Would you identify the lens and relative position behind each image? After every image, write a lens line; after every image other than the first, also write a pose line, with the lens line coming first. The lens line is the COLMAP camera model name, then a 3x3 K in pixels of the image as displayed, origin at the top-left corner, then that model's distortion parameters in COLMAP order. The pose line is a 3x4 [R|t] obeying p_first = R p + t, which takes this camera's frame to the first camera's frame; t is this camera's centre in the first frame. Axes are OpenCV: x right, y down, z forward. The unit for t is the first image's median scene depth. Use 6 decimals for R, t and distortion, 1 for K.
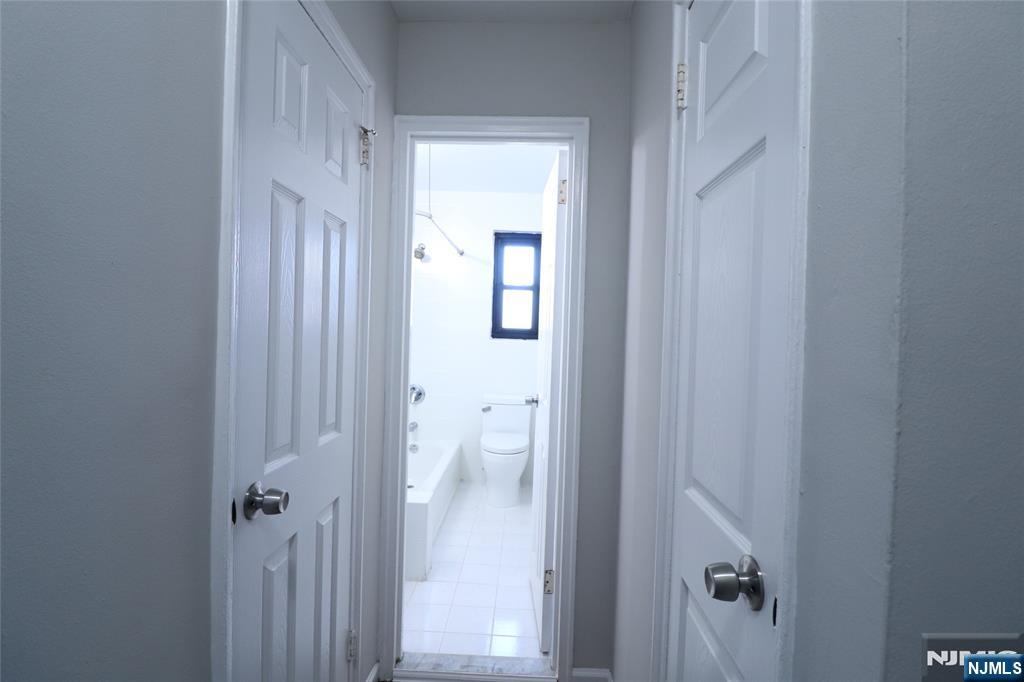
lens RADIAL K [[482.8, 0, 515.3], [0, 482.8, 336.4], [0, 0, 1]] dist [0.001528, -0.013302]
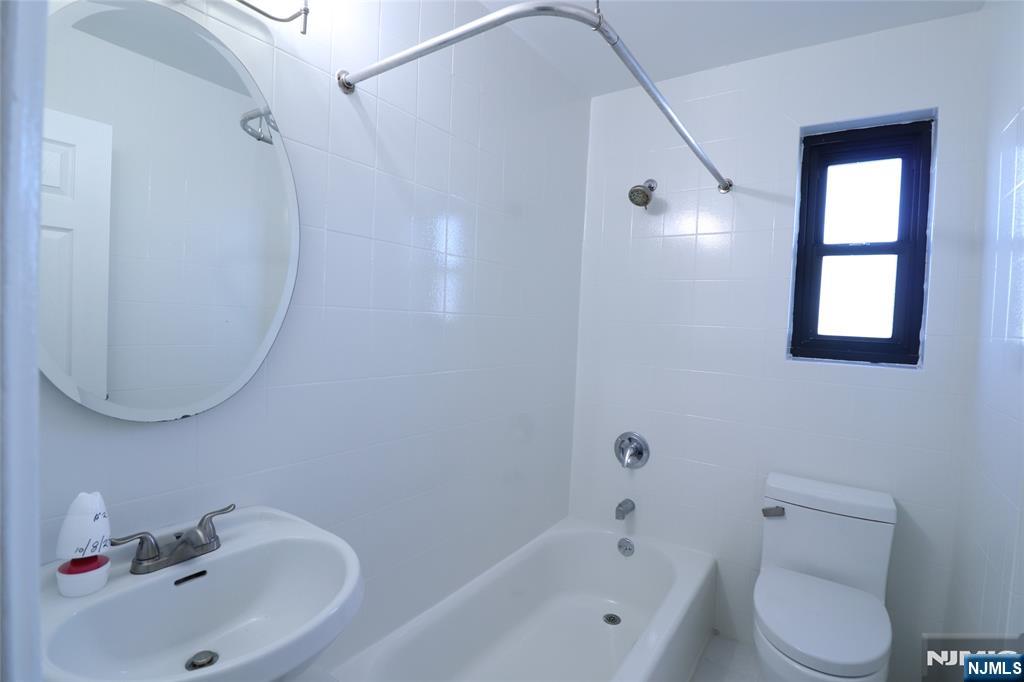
lens RADIAL K [[482.8, 0, 515.3], [0, 482.8, 336.4], [0, 0, 1]] dist [0.001528, -0.013302]
pose [[0.839980, 0.023023, -0.542128, -0.019975], [-0.025998, 0.999660, 0.002171, -0.010375], [0.541993, 0.012271, 0.840293, 0.454110]]
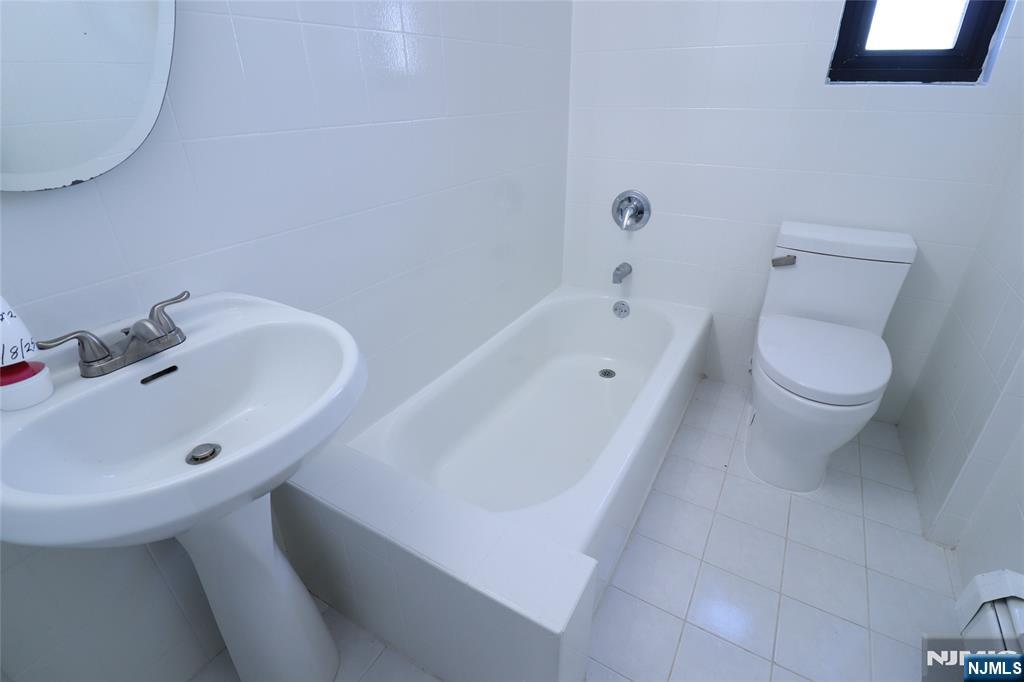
lens RADIAL K [[482.8, 0, 515.3], [0, 482.8, 336.4], [0, 0, 1]] dist [0.001528, -0.013302]
pose [[0.874097, 0.182428, -0.450193, -0.059716], [0.032838, 0.902486, 0.429465, 0.015597], [0.484640, -0.390178, 0.782870, 0.486783]]
